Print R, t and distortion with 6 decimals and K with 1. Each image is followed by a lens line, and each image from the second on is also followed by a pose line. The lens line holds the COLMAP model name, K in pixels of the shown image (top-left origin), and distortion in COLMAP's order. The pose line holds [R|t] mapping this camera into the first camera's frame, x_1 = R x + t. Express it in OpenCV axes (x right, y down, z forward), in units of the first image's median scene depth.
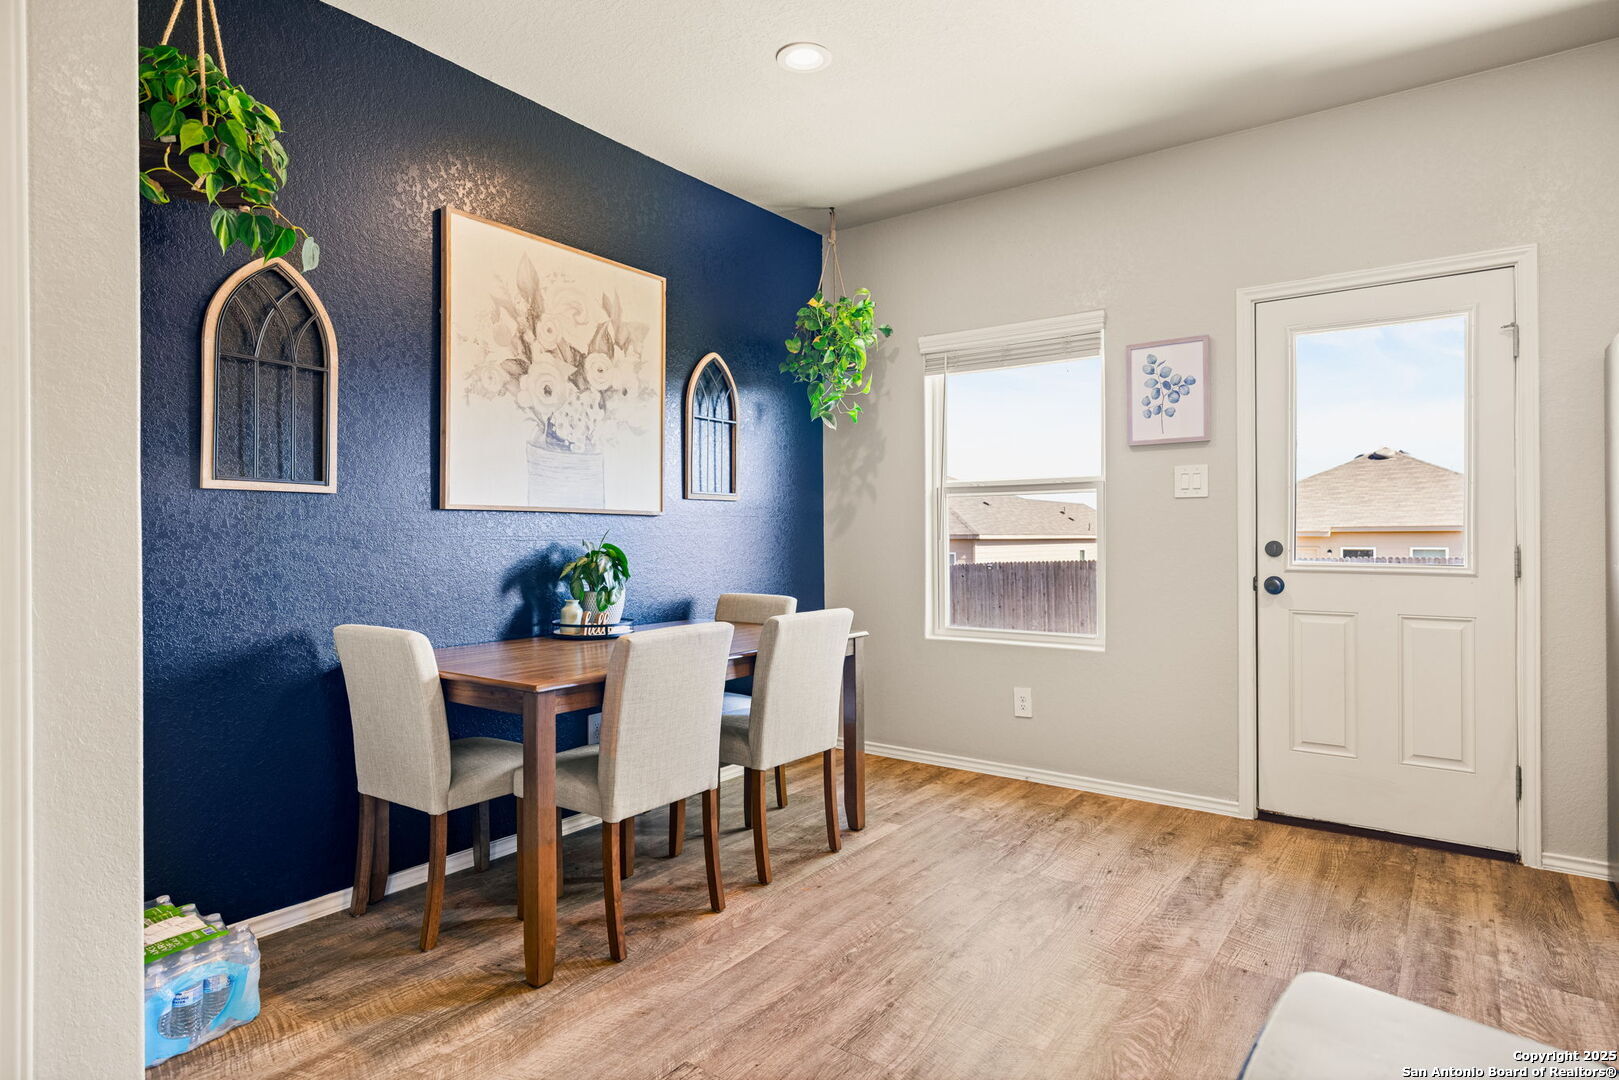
lens RADIAL K [[873.2, 0, 809.5], [0, 873.2, 540.0], [0, 0, 1]] dist [-0.001310, 0.000338]
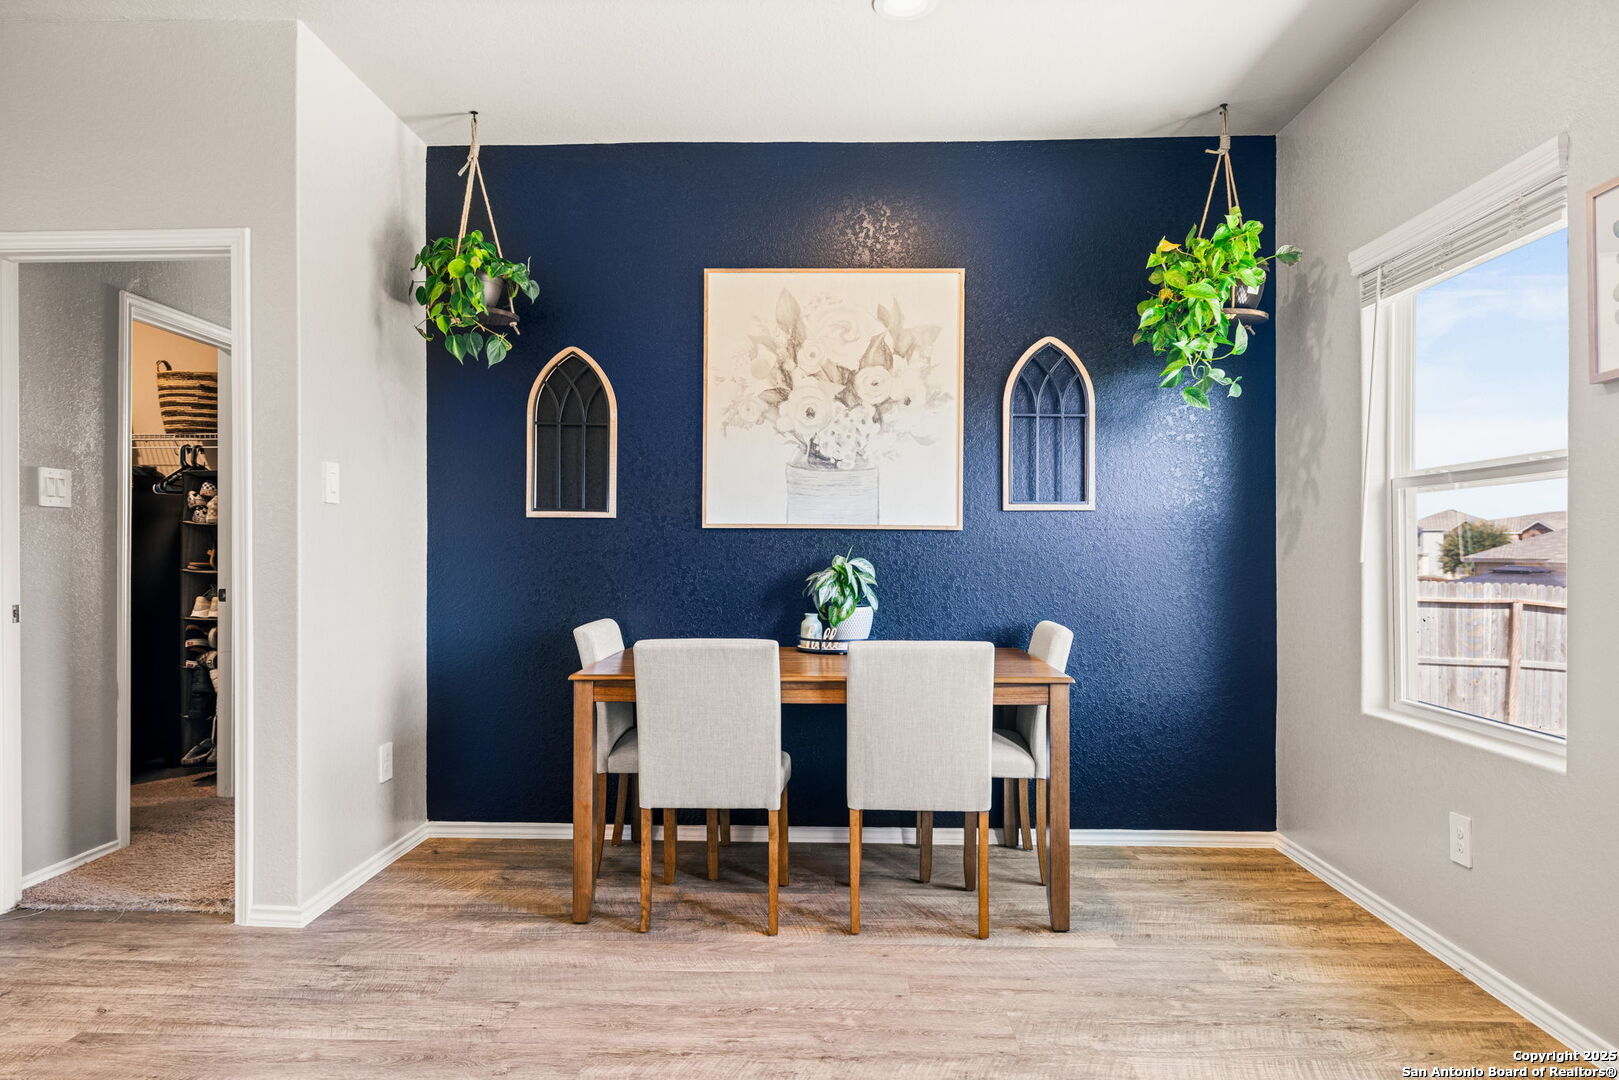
lens RADIAL K [[976.9, 0, 808.4], [0, 976.9, 559.0], [0, 0, 1]] dist [-0.003520, 0.000760]
pose [[0.570415, 0.011152, -0.821281, 0.646460], [-0.008945, 0.999933, 0.007365, -0.004390], [0.821308, 0.003145, 0.570476, 0.322375]]
